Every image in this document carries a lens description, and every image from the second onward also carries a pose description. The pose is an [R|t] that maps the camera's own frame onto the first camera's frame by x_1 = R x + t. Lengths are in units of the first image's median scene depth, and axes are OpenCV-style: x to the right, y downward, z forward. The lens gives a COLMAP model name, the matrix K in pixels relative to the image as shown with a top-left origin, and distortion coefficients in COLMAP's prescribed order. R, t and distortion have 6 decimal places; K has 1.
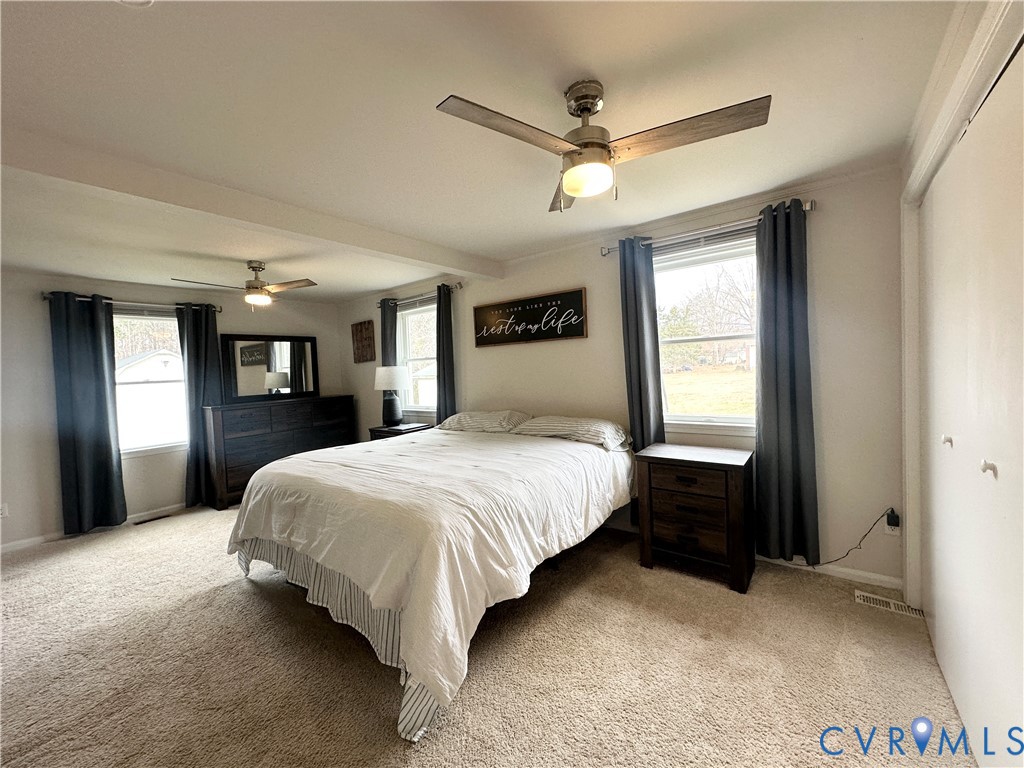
lens RADIAL K [[409.5, 0, 503.9], [0, 409.5, 383.7], [0, 0, 1]] dist [0.003779, -0.000017]
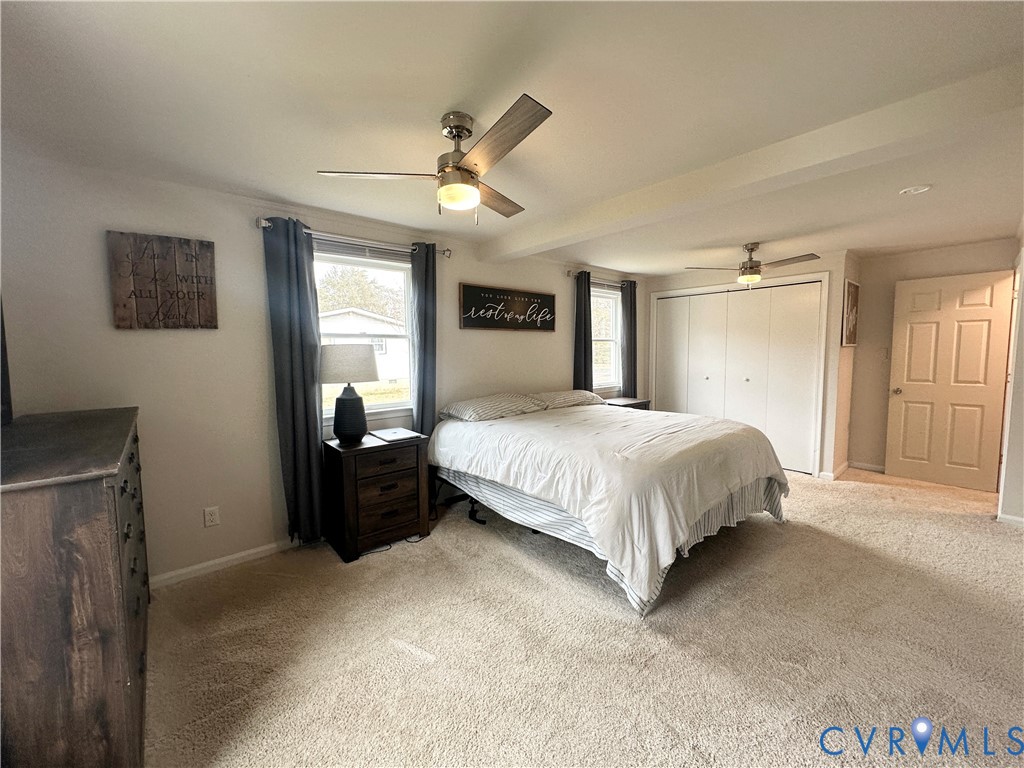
lens RADIAL K [[409.5, 0, 504.8], [0, 409.5, 381.5], [0, 0, 1]] dist [0.003779, -0.000017]
pose [[0.186268, -0.024043, 0.982205, -1.017844], [0.043372, 0.998927, 0.016227, 0.017821], [-0.981541, 0.039577, 0.187111, 0.814473]]
